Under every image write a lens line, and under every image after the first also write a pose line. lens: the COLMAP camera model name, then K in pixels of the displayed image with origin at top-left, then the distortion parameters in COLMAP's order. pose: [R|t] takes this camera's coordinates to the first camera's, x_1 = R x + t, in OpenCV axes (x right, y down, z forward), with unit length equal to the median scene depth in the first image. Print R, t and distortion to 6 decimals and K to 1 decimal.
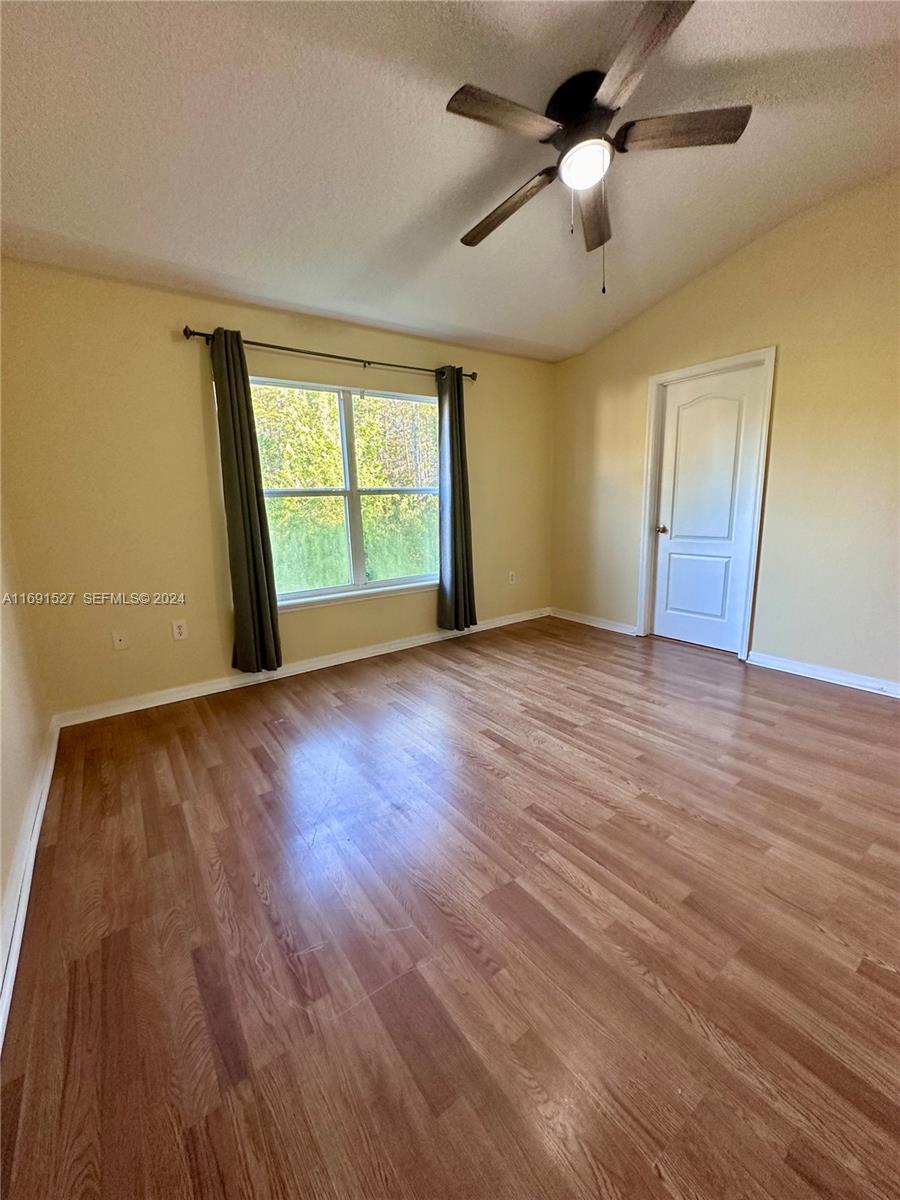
lens RADIAL K [[478.1, 0, 450.0], [0, 478.1, 601.4], [0, 0, 1]] dist [-0.003154, 0.000842]
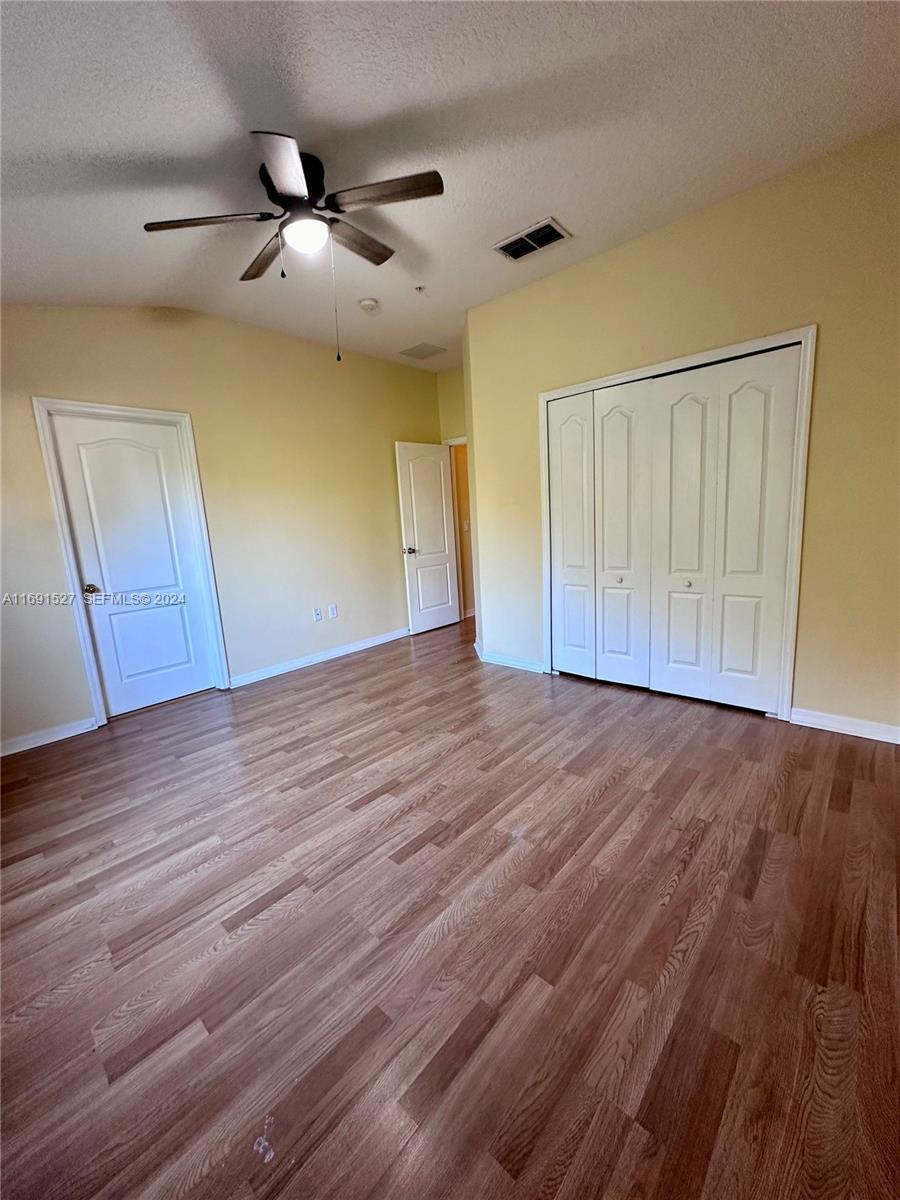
lens RADIAL K [[478.1, 0, 452.9], [0, 478.1, 599.1], [0, 0, 1]] dist [-0.003154, 0.000842]
pose [[-0.212952, -0.126122, 0.968888, -0.654435], [0.263594, 0.947450, 0.181267, -0.163576], [-0.940835, 0.293994, -0.168516, 0.768675]]
